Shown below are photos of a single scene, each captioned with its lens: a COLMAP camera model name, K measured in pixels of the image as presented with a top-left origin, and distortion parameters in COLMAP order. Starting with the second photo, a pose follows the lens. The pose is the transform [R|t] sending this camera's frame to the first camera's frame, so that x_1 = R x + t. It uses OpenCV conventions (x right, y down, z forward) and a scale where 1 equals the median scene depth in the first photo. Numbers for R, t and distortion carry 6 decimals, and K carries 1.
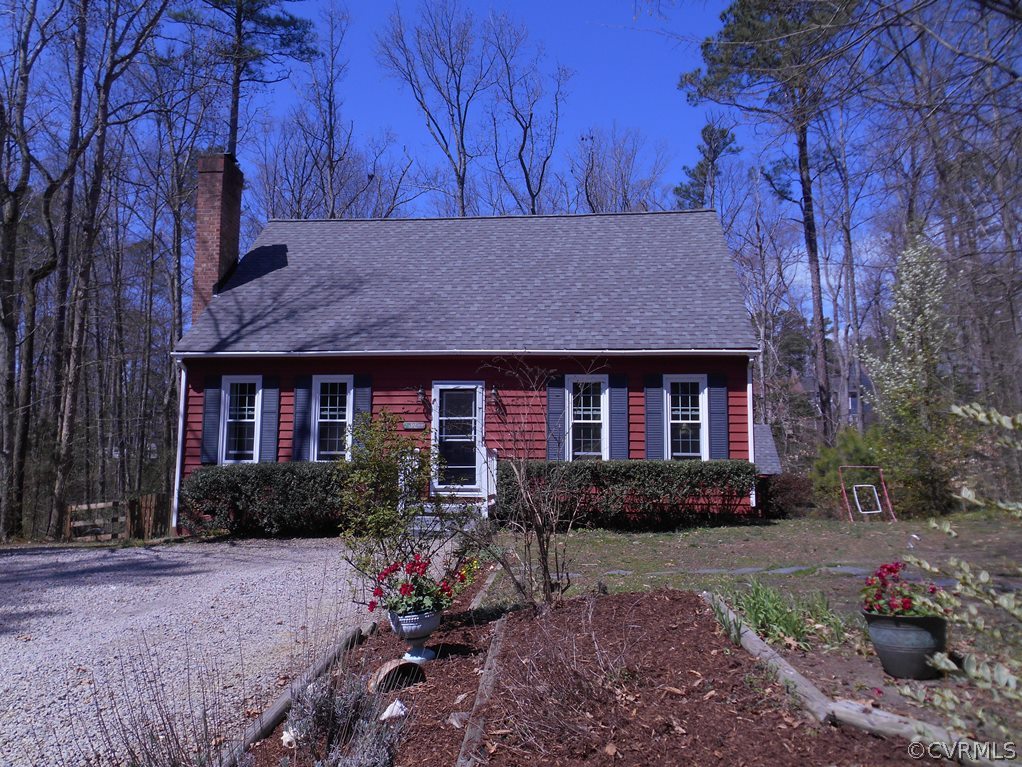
lens RADIAL K [[822.3, 0, 511.0], [0, 822.3, 383.5], [0, 0, 1]] dist [0.012727, -0.002388]
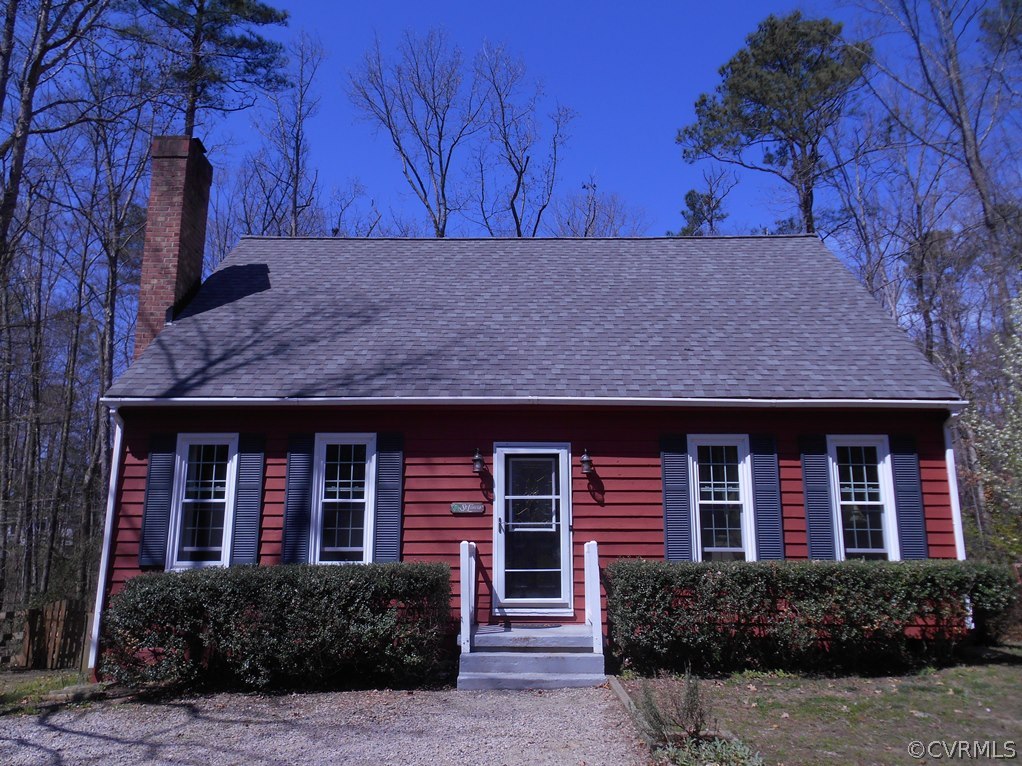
lens RADIAL K [[822.3, 0, 511.0], [0, 822.3, 383.0], [0, 0, 1]] dist [0.012727, -0.002388]
pose [[0.997066, 0.011629, 0.075655, -0.130684], [-0.004001, 0.994959, -0.100205, 0.015754], [-0.076439, 0.099609, 0.992086, 0.306891]]
